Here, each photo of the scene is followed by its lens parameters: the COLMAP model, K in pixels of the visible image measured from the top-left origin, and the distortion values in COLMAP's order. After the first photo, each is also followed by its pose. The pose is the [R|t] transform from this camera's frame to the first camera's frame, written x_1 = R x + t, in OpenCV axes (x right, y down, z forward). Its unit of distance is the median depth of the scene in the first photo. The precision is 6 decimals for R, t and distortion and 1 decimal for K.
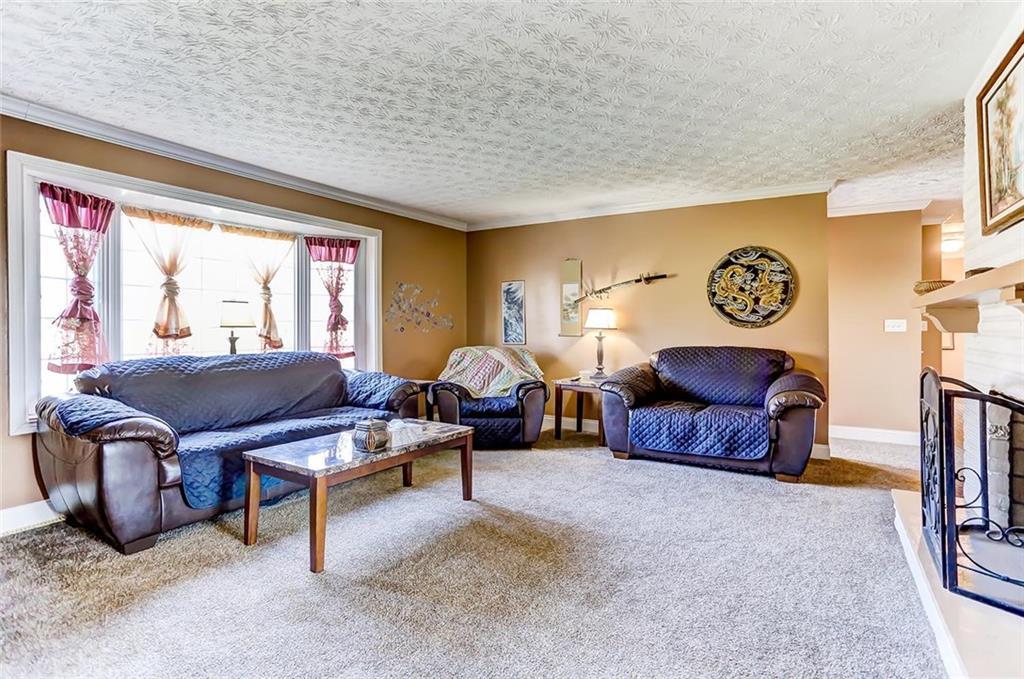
lens RADIAL K [[537.6, 0, 513.5], [0, 537.6, 318.0], [0, 0, 1]] dist [0.000040, 0.000044]
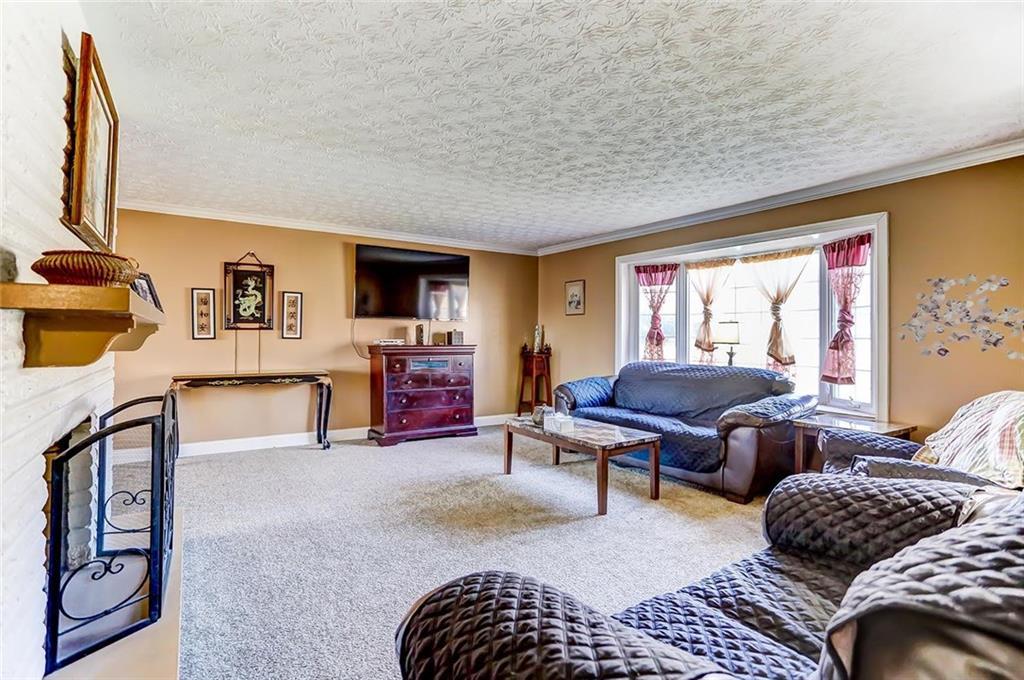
lens RADIAL K [[499.7, 0, 512.0], [0, 499.7, 340.0], [0, 0, 1]] dist [-0.001134, -0.000126]
pose [[-0.427172, -0.002992, -0.904165, 0.696604], [-0.002952, 0.999994, -0.001914, 0.012362], [0.904165, 0.001851, -0.427178, 1.040164]]
